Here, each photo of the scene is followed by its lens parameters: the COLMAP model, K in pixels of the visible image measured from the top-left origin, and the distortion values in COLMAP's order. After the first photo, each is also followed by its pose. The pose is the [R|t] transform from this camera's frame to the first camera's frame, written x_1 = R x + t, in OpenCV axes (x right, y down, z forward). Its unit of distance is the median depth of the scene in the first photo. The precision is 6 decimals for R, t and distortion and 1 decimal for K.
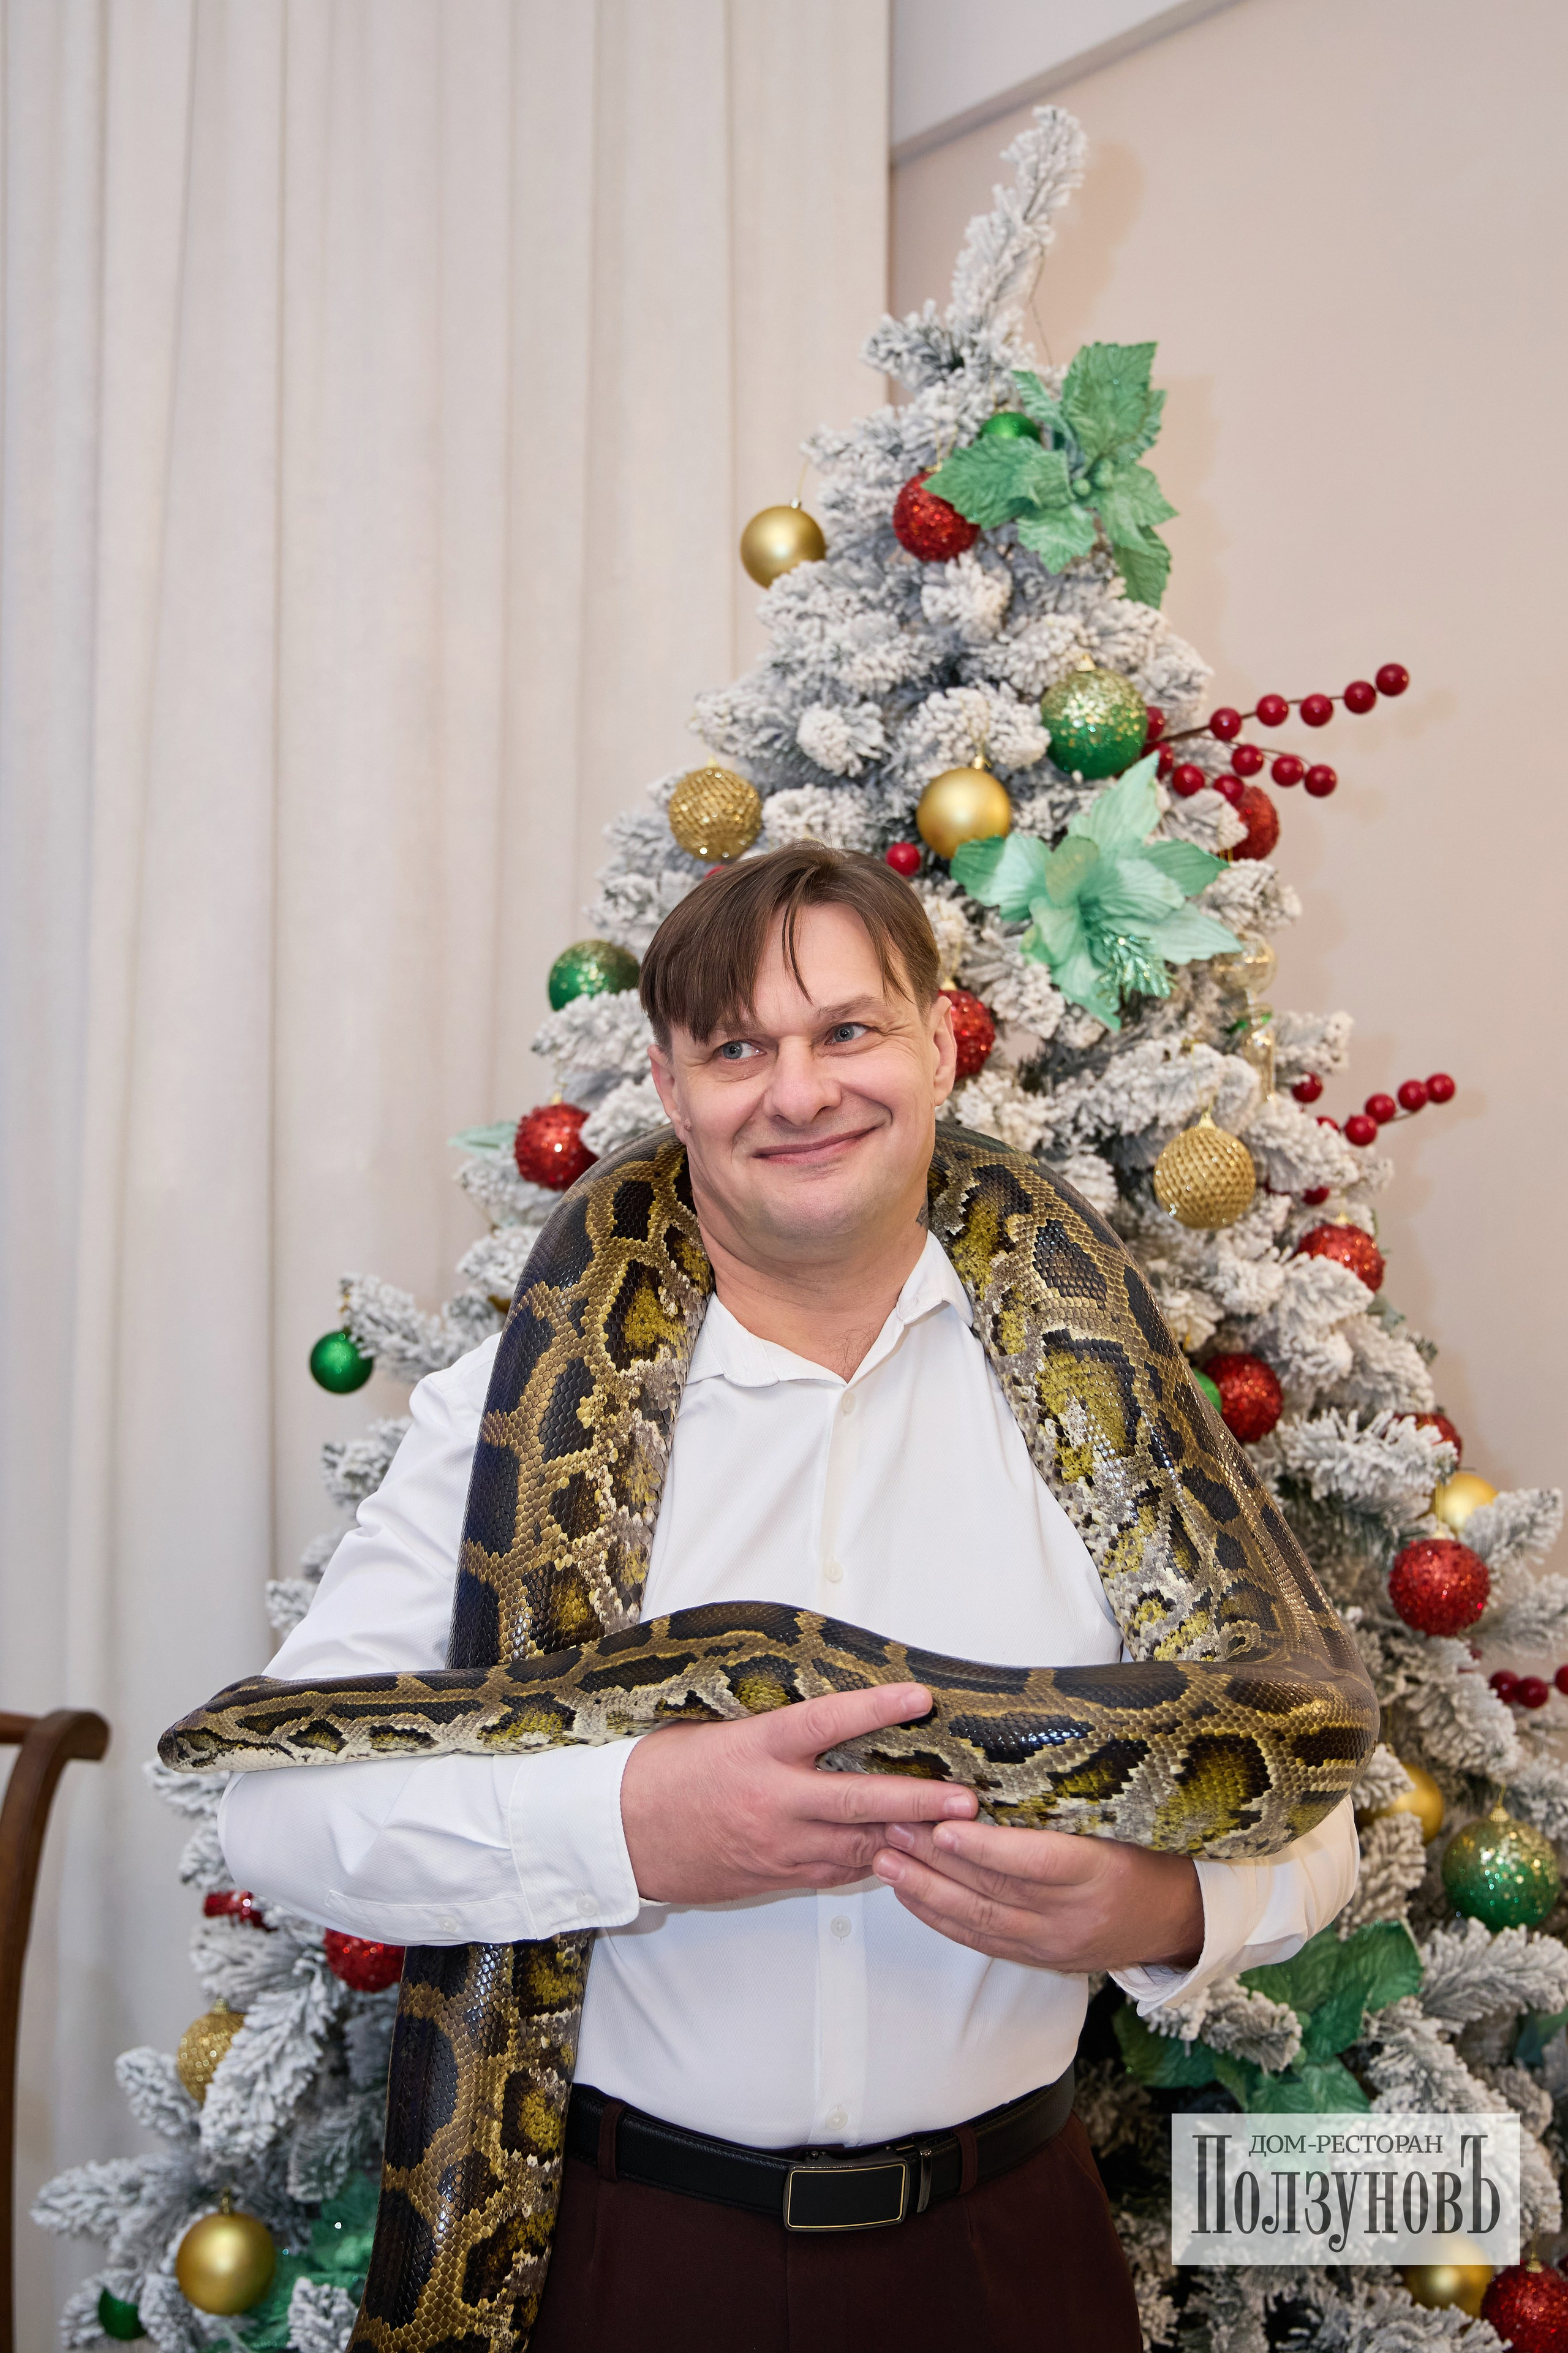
lens RADIAL K [[3075.6, 0, 743.6], [0, 3075.6, 1134.0], [0, 0, 1]] dist [-0.019331, 0.054016]
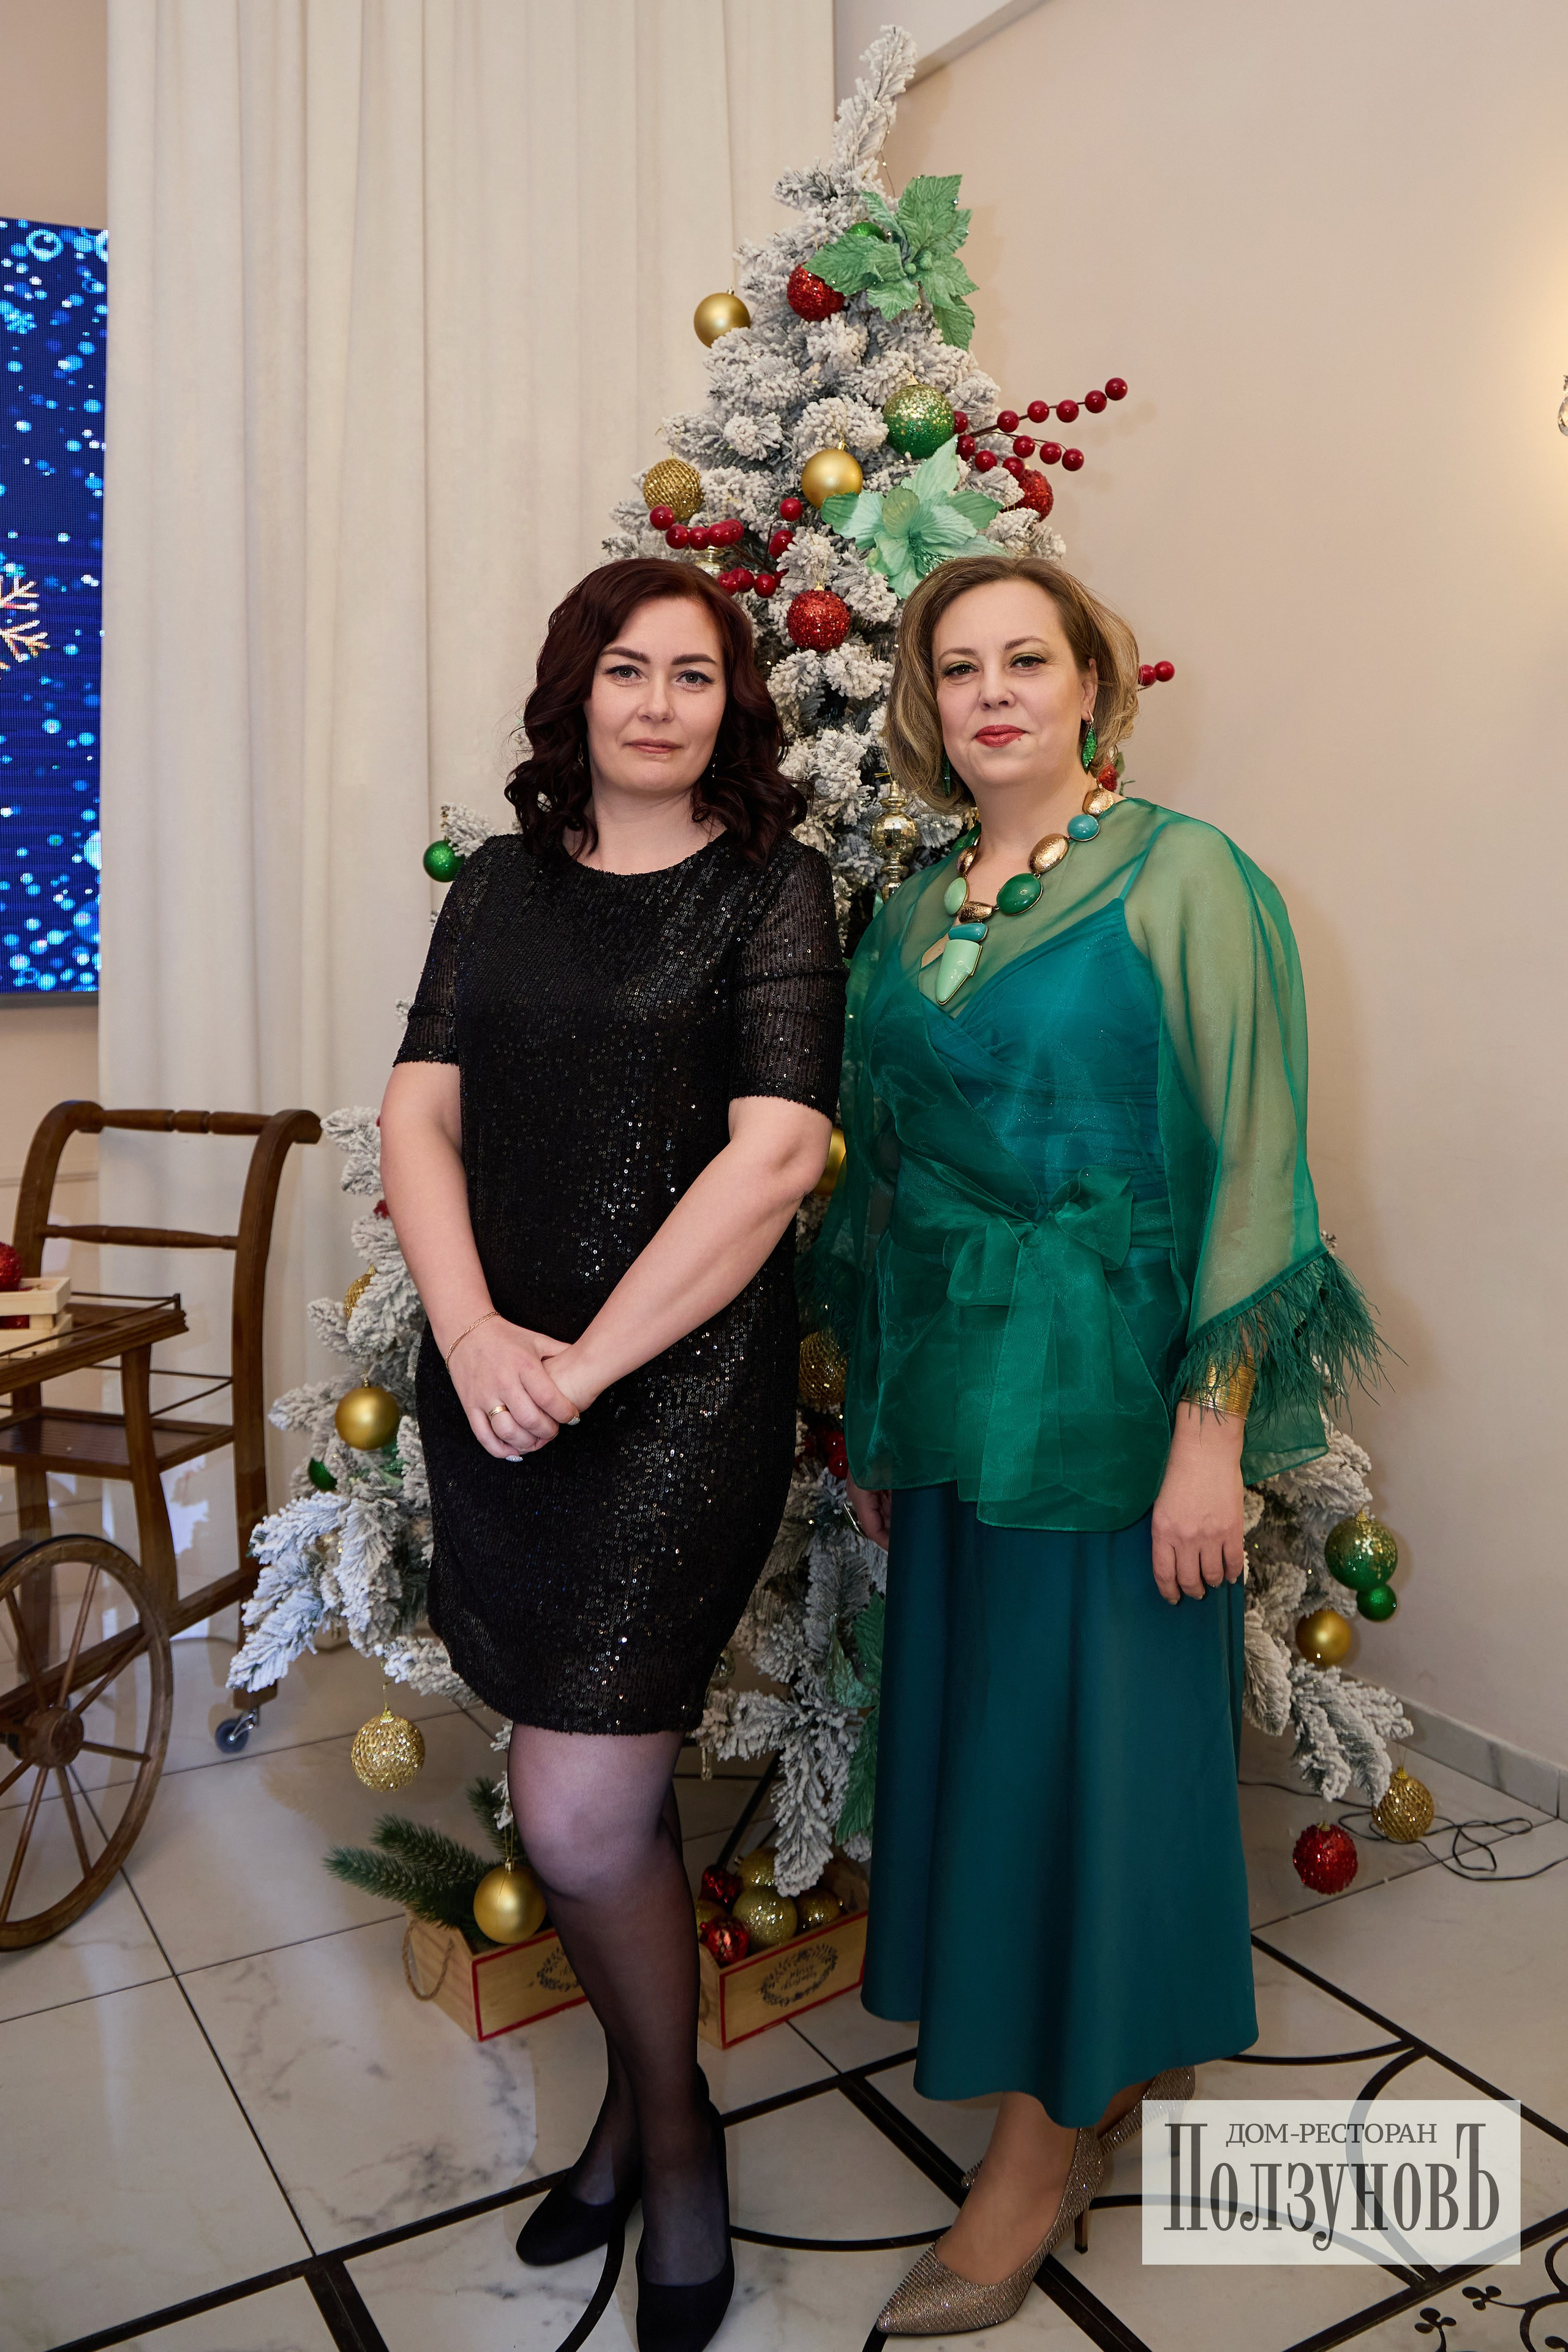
lens RADIAL K [[2015.5, 0, 792.2], [0, 2015.5, 960.1], [0, 0, 1]] dist [-0.077349, 0.066316]
pose [[0.999484, -0.016678, -0.027436, 0.073559], [0.017877, 0.998870, 0.044039, 0.086739], [0.026670, -0.044506, 0.998653, -0.001318]]
